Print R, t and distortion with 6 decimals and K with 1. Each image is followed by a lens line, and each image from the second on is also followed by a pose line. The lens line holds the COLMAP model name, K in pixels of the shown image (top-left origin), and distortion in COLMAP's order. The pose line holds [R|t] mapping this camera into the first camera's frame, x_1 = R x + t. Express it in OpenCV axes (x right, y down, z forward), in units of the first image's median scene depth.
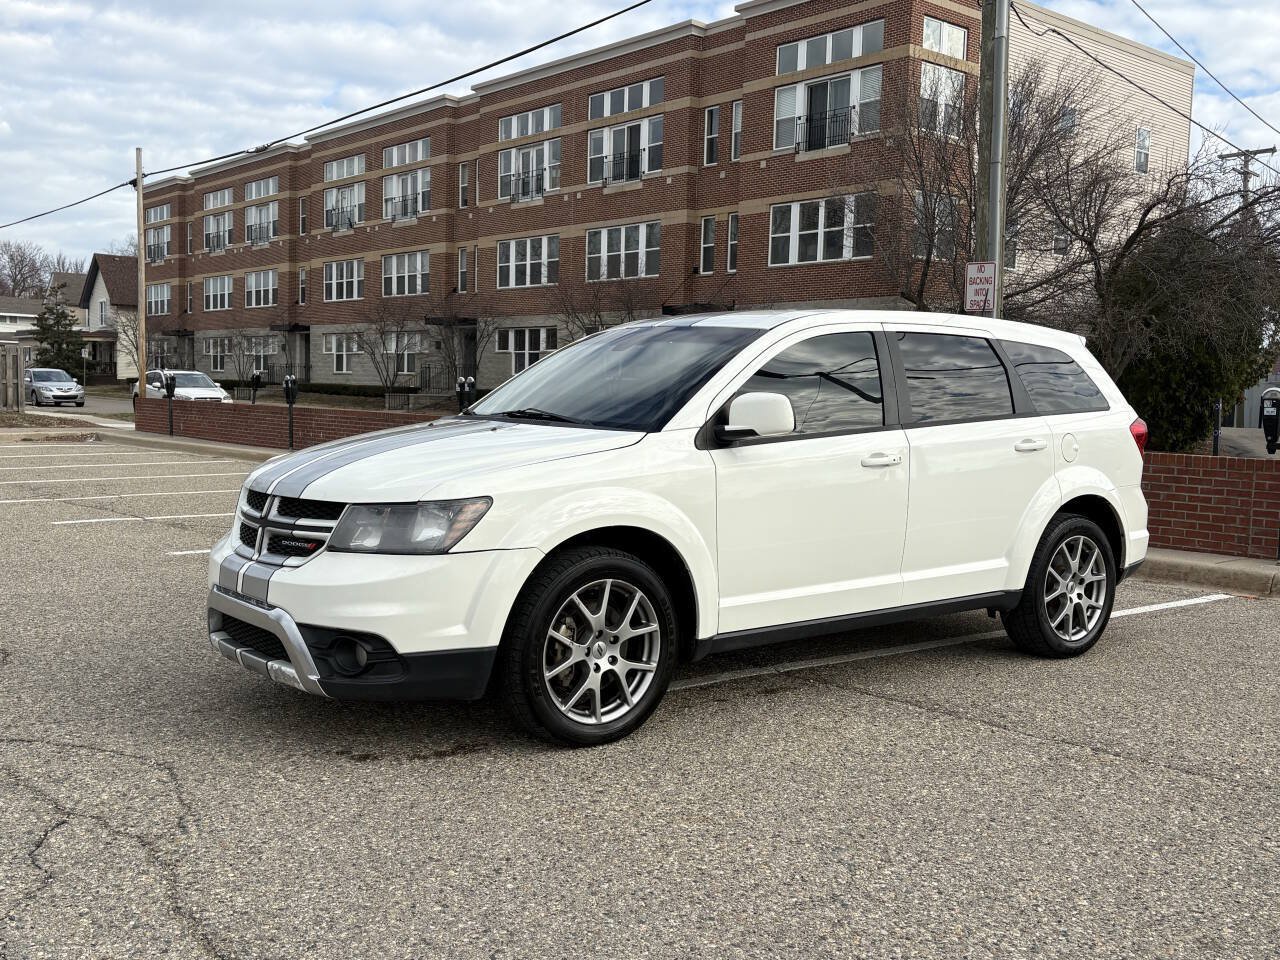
lens RADIAL K [[1285.9, 0, 648.7], [0, 1285.9, 494.0], [0, 0, 1]] dist [0.114170, -0.263842]
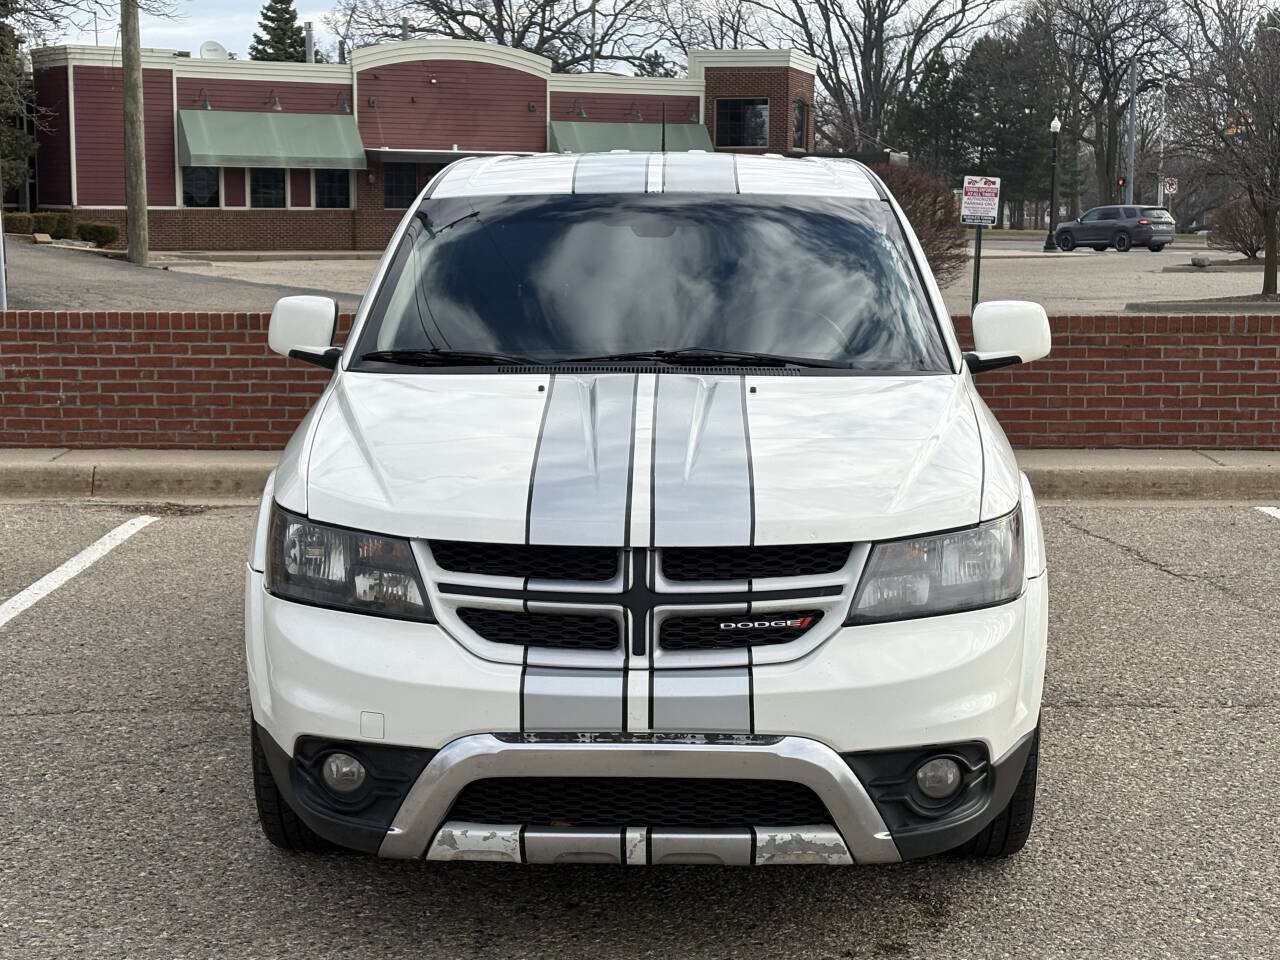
lens RADIAL K [[2236.3, 0, 663.8], [0, 2236.3, 480.5], [0, 0, 1]] dist [0.183348, -0.358130]
pose [[0.641450, -0.123222, 0.757204, -0.737027], [0.072787, 0.992339, 0.099826, -0.090153], [-0.763704, -0.008918, 0.645505, 0.272428]]
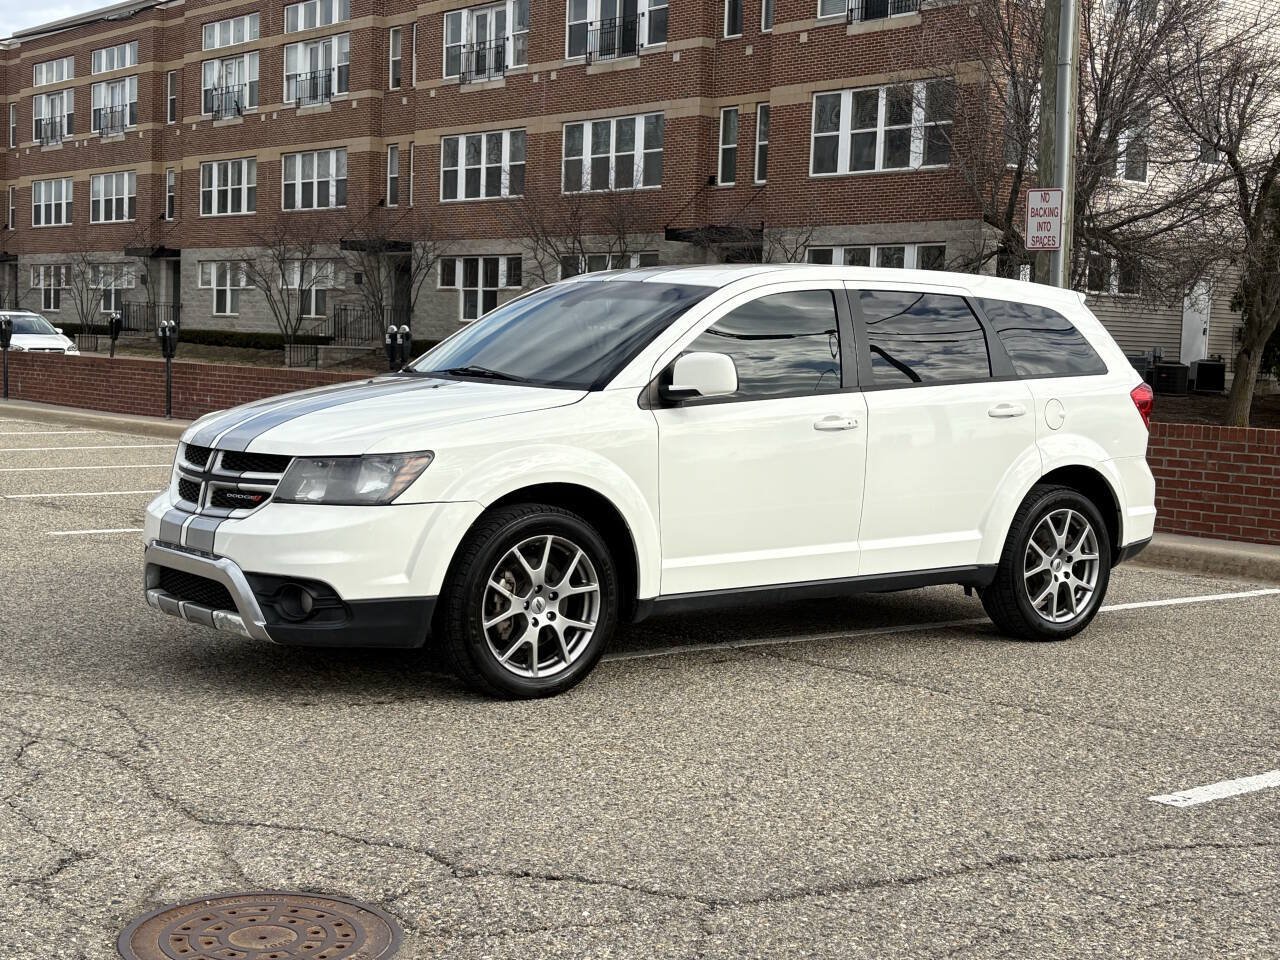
lens RADIAL K [[1837.8, 0, 646.7], [0, 1837.8, 477.9], [0, 0, 1]] dist [0.207319, -0.737447]
pose [[0.999947, 0.009417, -0.004203, 0.037590], [-0.009446, 0.999931, -0.007040, 0.021847], [0.004137, 0.007080, 0.999966, -0.323877]]
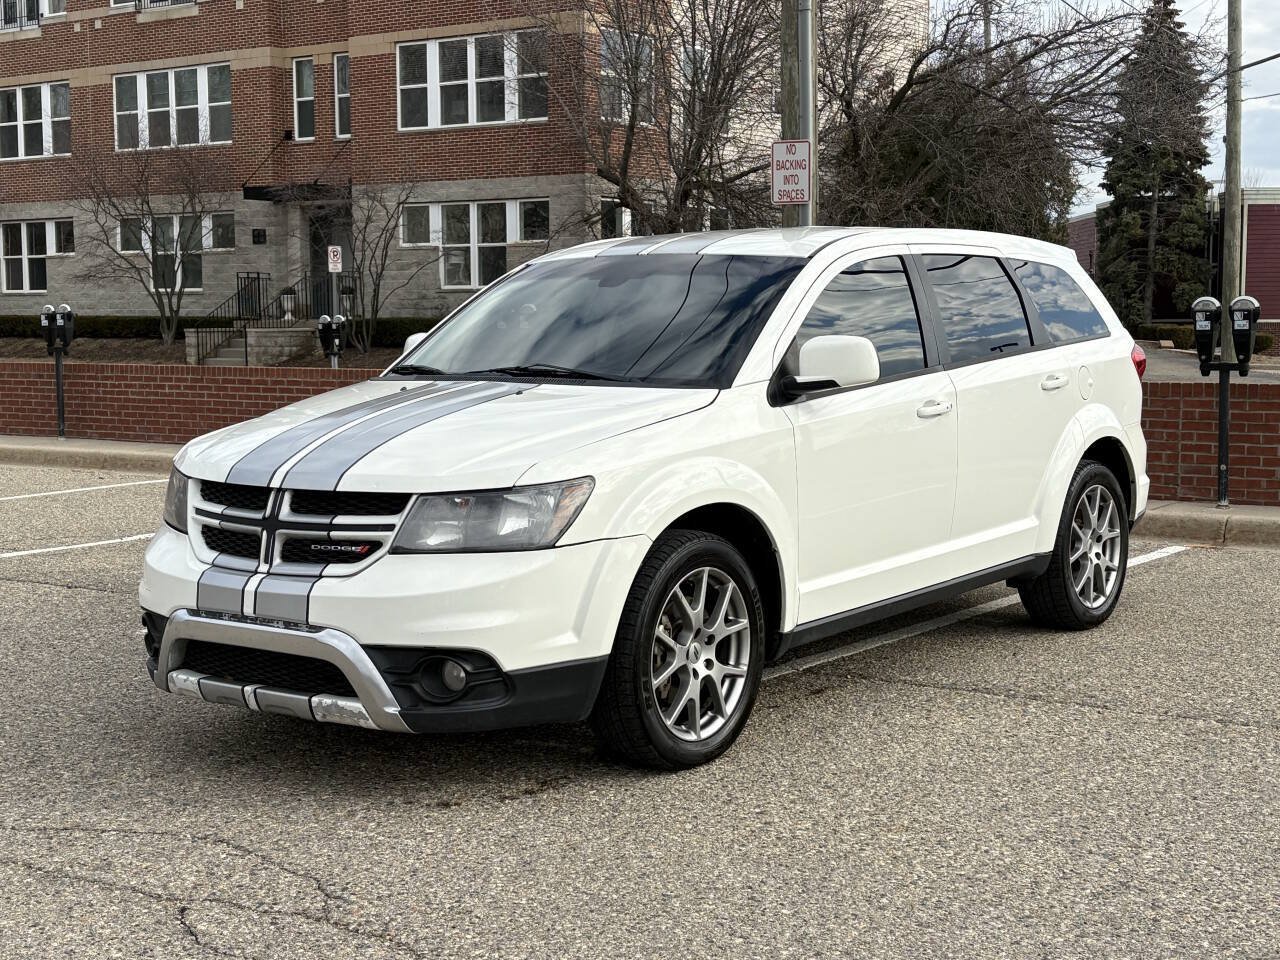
lens RADIAL K [[1837.8, 0, 646.7], [0, 1837.8, 477.9], [0, 0, 1]] dist [0.207319, -0.737447]
pose [[0.966237, -0.053684, 0.252000, -0.261464], [0.049722, 0.998519, 0.022068, -0.014320], [-0.252812, -0.008793, 0.967476, -0.106895]]
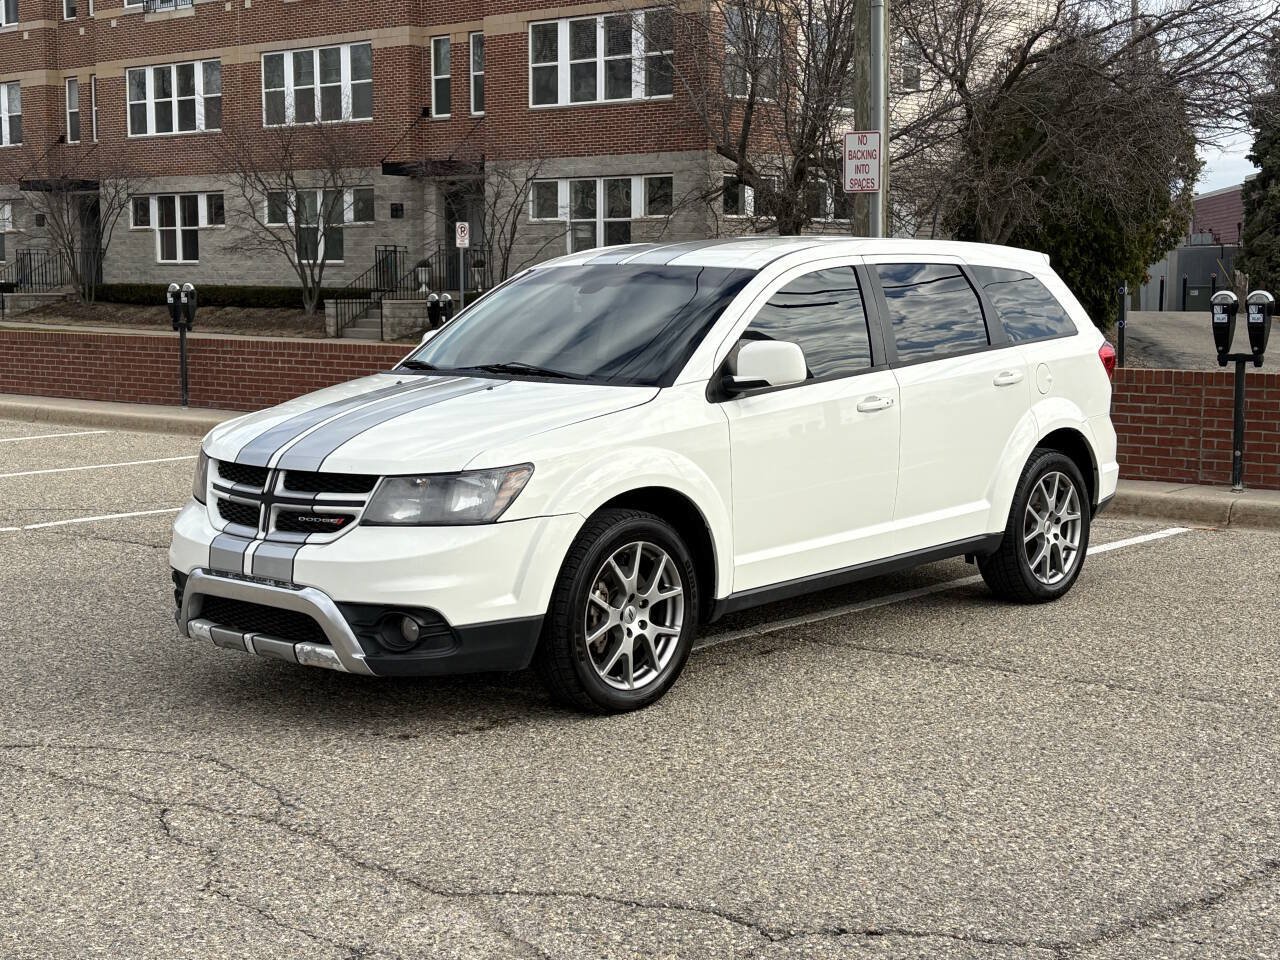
lens RADIAL K [[1836.3, 0, 640.0], [0, 1836.3, 480.0], [0, 0, 1]] dist [0.226428, -0.858316]
pose [[0.984890, -0.042944, 0.167775, -0.186692], [0.037225, 0.998618, 0.037086, -0.022727], [-0.169136, -0.030281, 0.985128, -0.265346]]
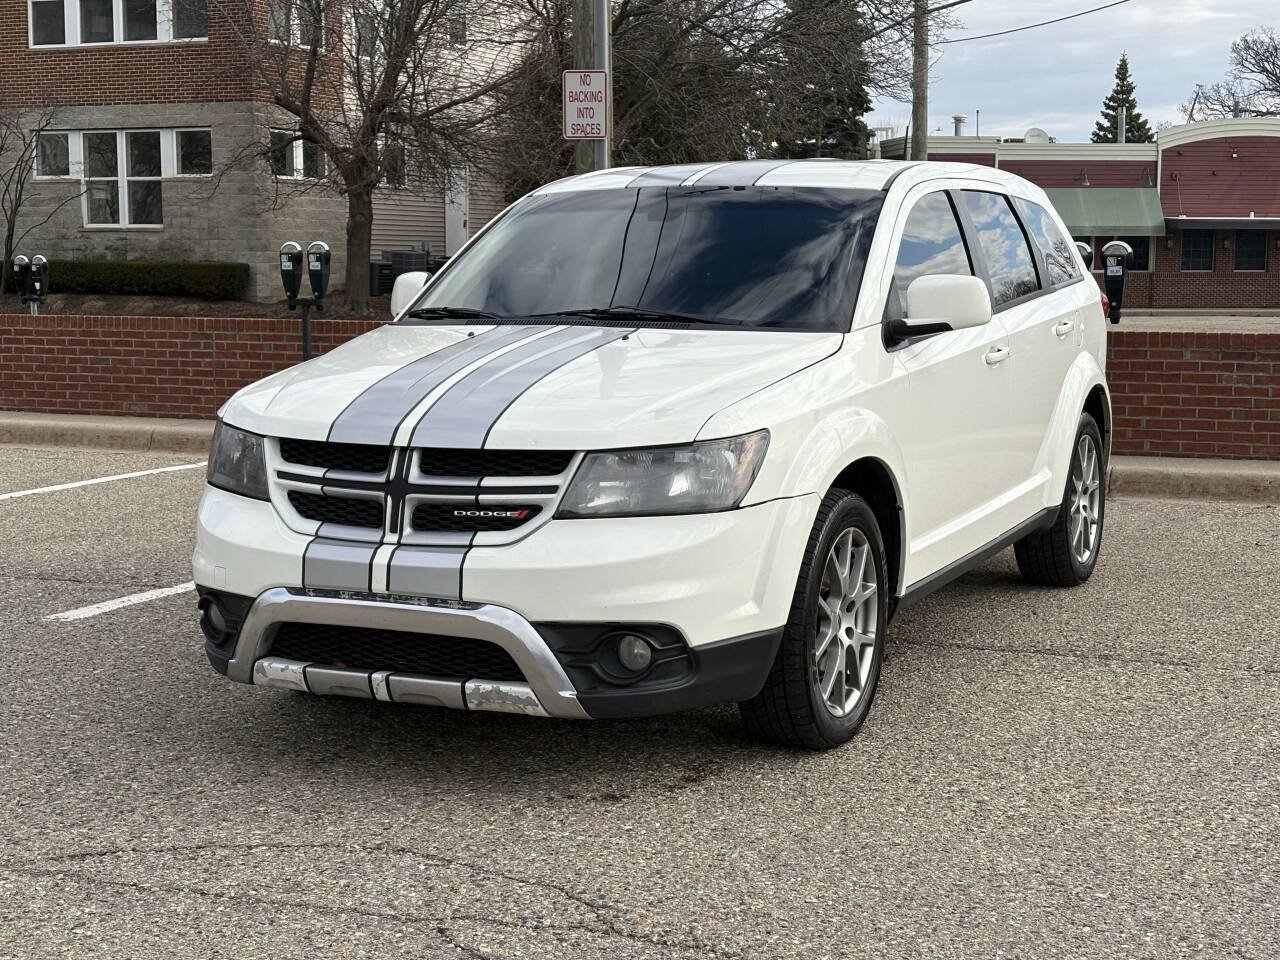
lens RADIAL K [[1951.3, 0, 655.8], [0, 1951.3, 484.1], [0, 0, 1]] dist [0.222185, -0.778495]
pose [[0.895068, -0.075685, 0.439460, -0.461051], [0.056337, 0.996788, 0.056927, -0.023200], [-0.442357, -0.026195, 0.896456, 0.003128]]
